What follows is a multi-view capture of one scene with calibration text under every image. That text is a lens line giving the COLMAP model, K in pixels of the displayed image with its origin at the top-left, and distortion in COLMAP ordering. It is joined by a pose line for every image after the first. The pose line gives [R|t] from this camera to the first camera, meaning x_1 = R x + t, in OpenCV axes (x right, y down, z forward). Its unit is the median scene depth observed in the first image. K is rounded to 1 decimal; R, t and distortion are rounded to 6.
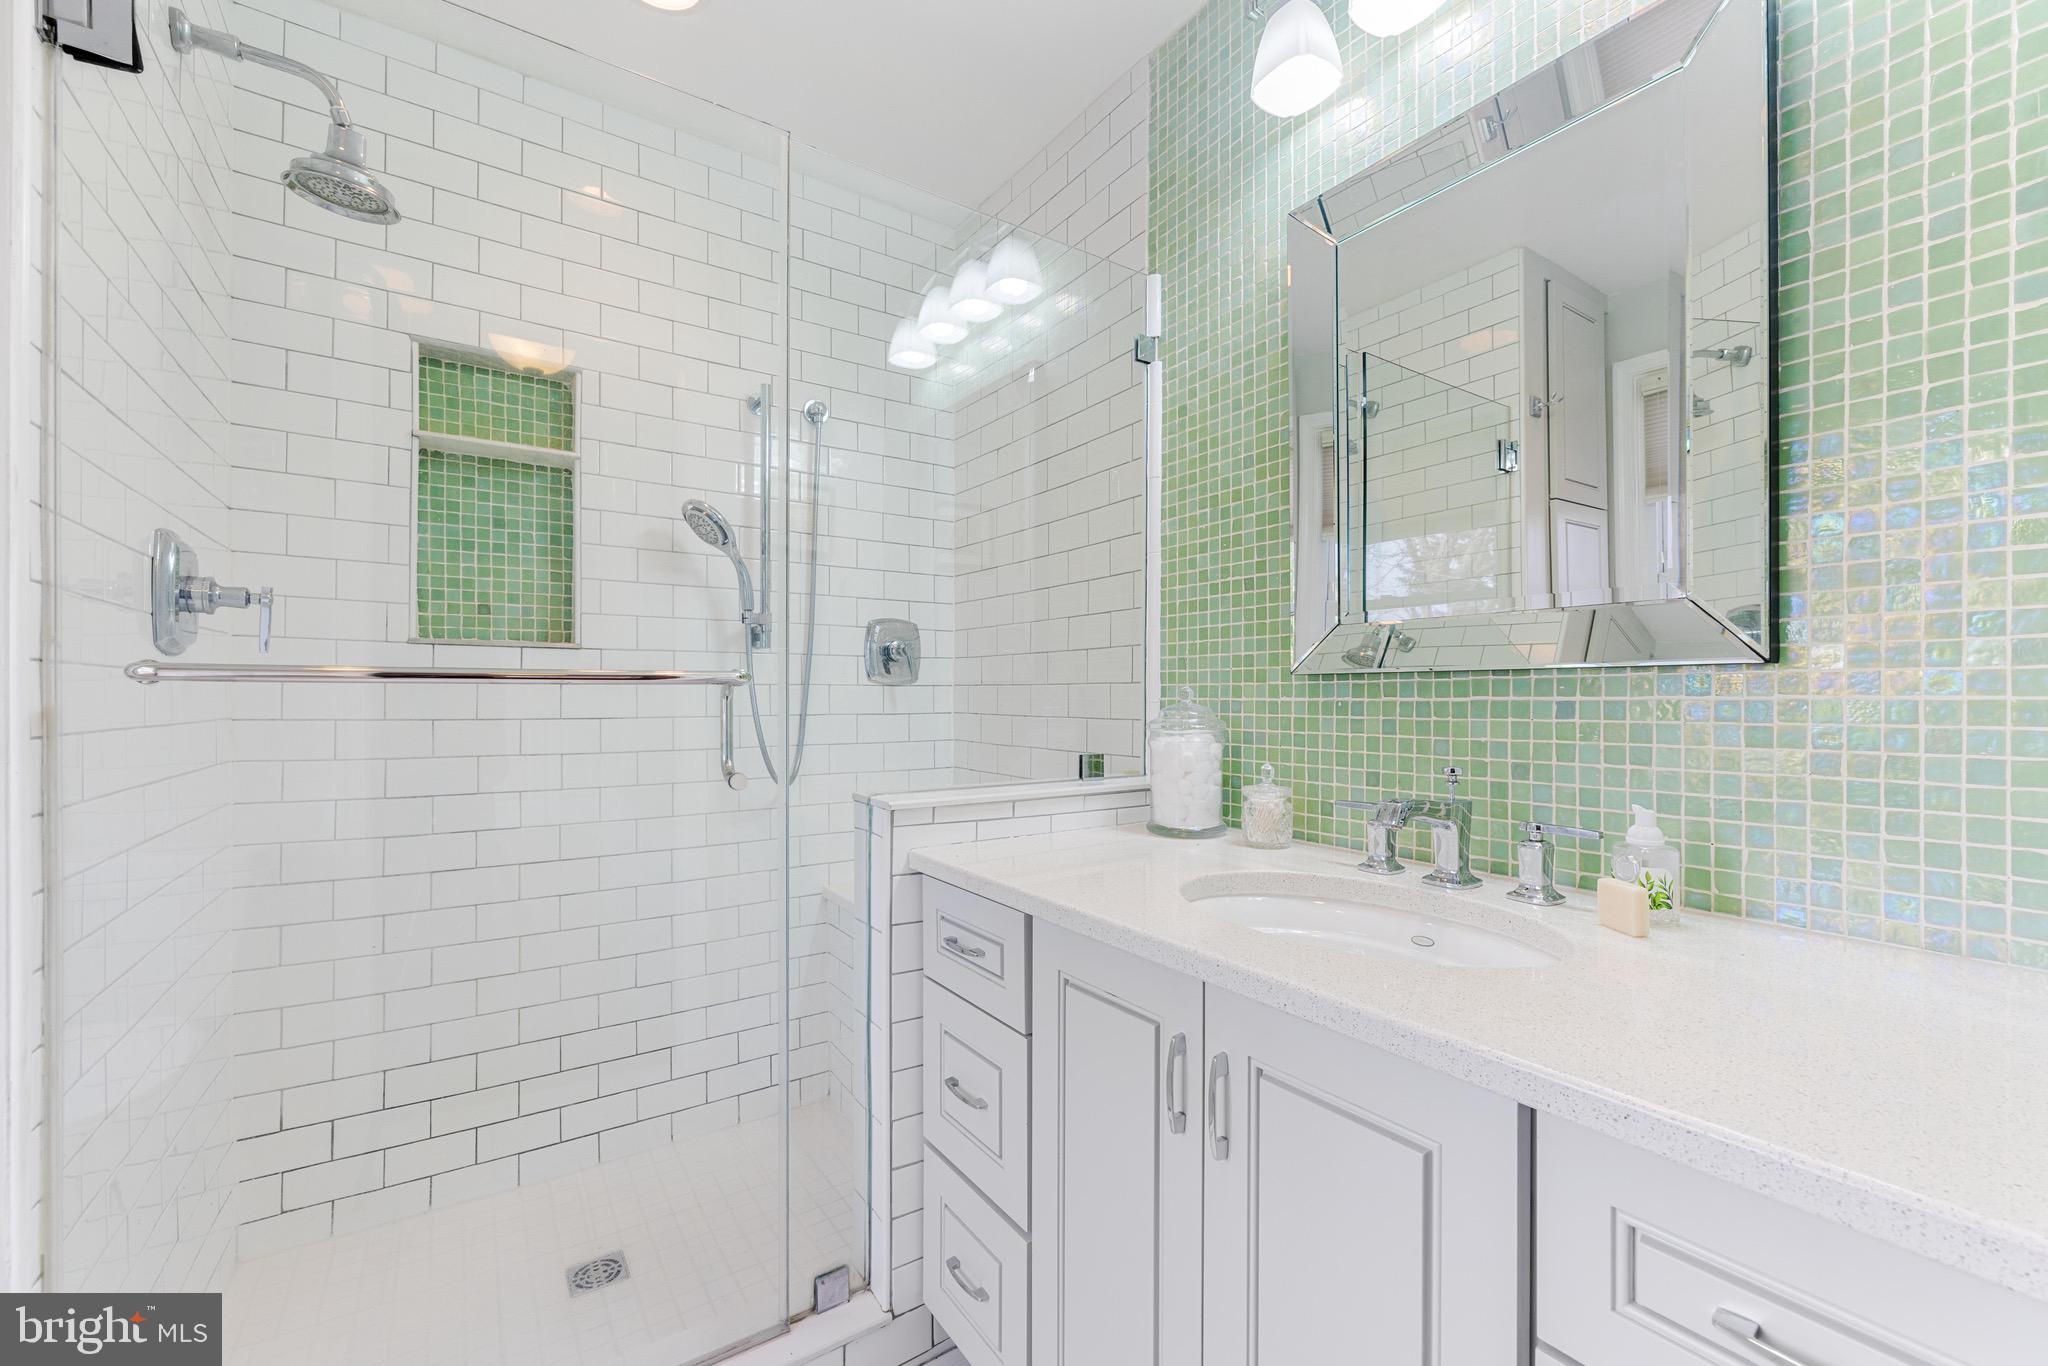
lens RADIAL K [[826.0, 0, 1042.7], [0, 826.0, 690.5], [0, 0, 1]] dist [0.001271, -0.000940]
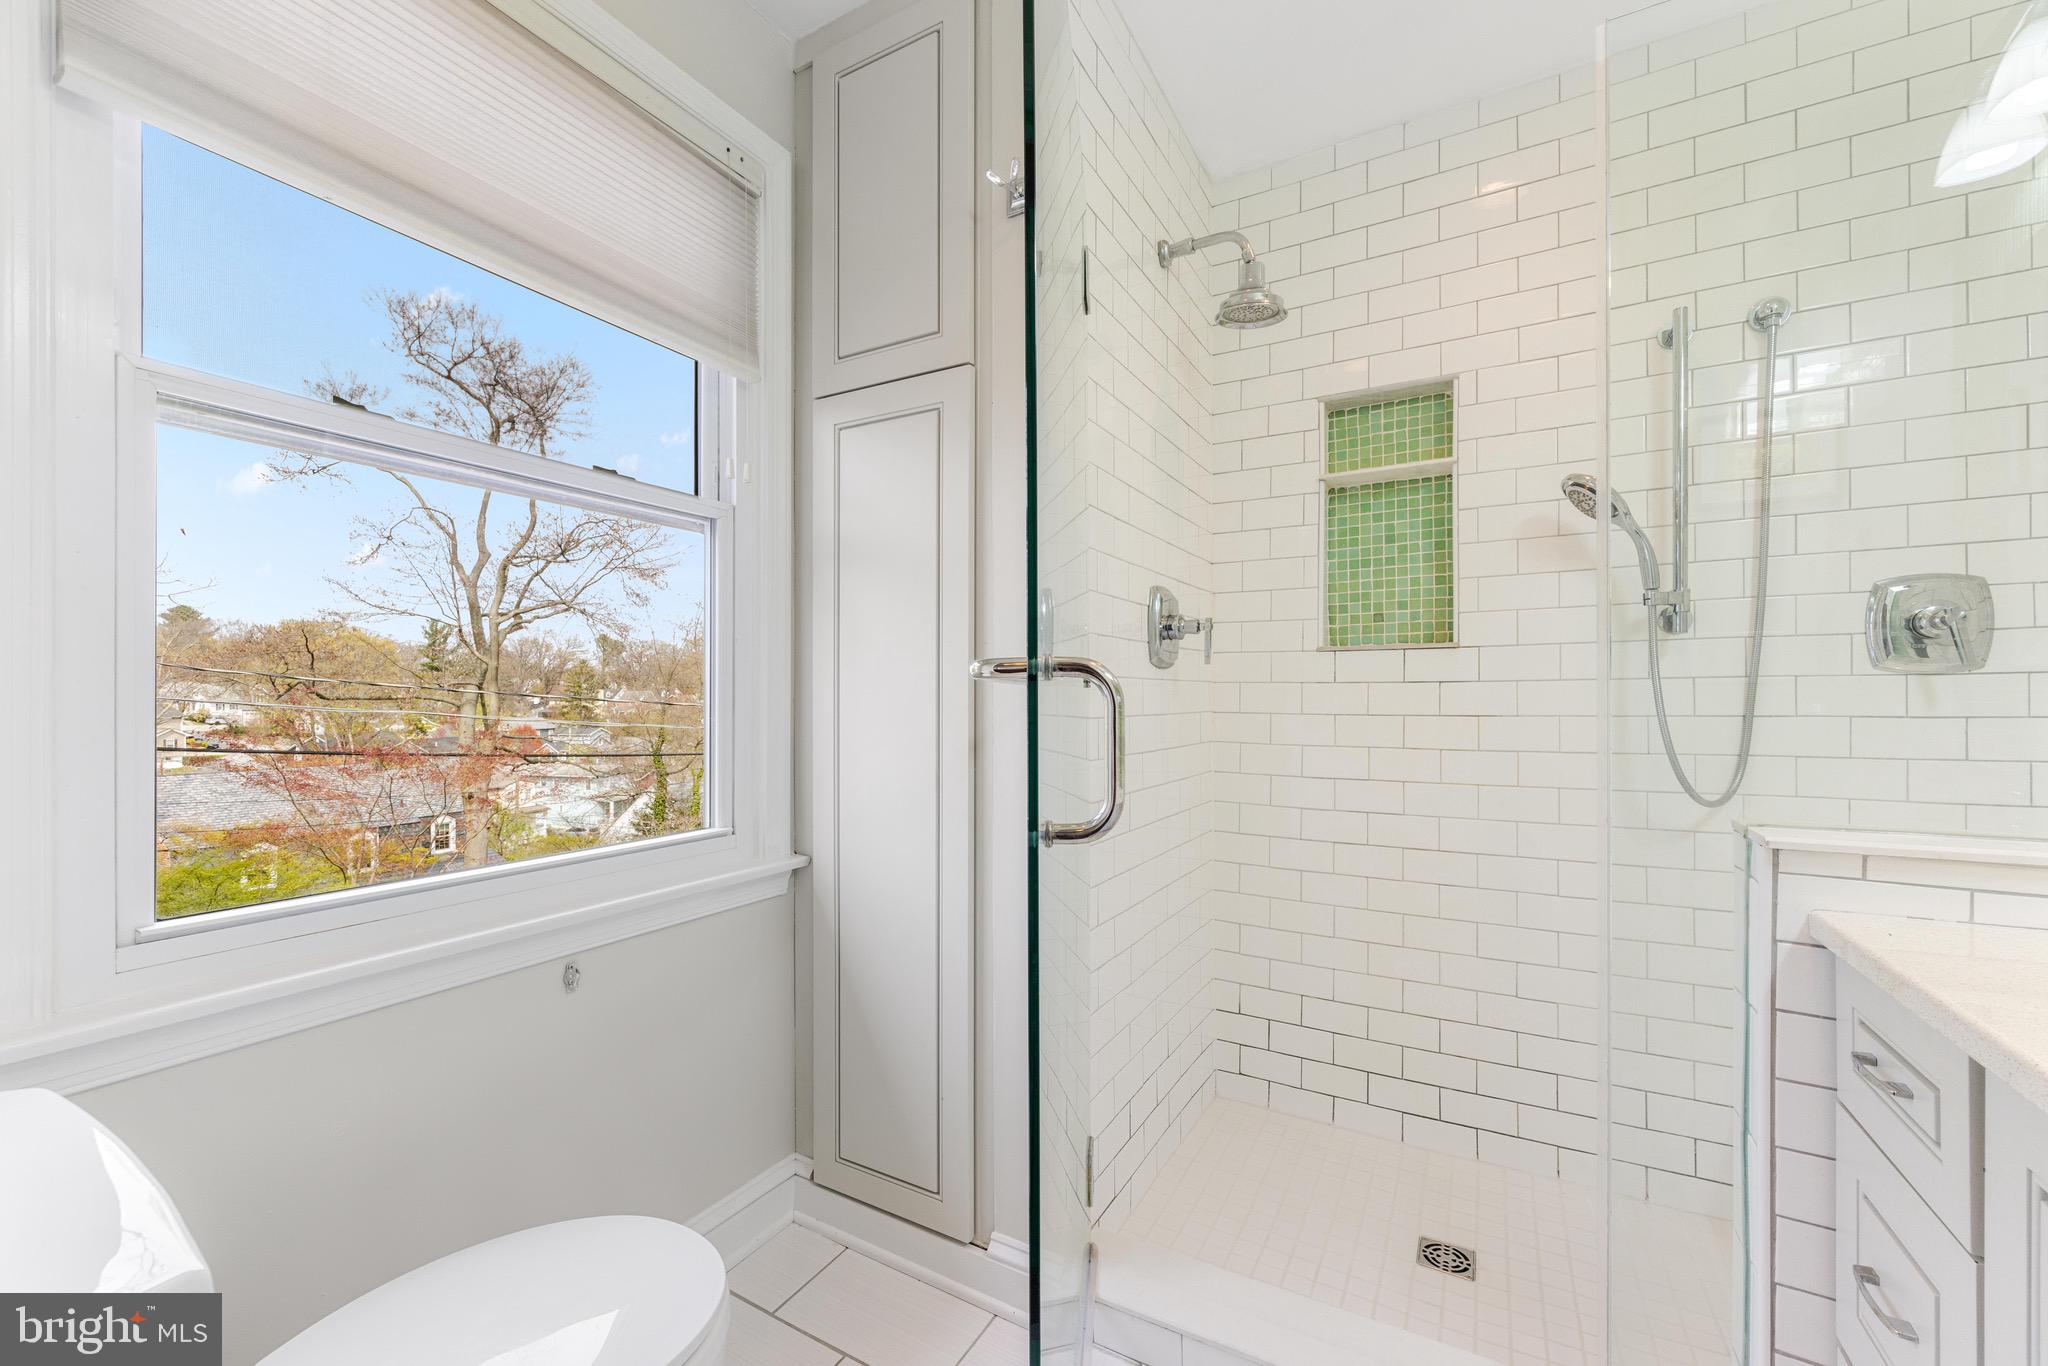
lens RADIAL K [[826.0, 0, 1026.8], [0, 826.0, 691.3], [0, 0, 1]] dist [0.001271, -0.000940]
pose [[0.435438, -0.009683, -0.900166, 0.132168], [0.012103, 0.999915, -0.004902, 0.002336], [0.900137, -0.008760, 0.435519, 0.075465]]
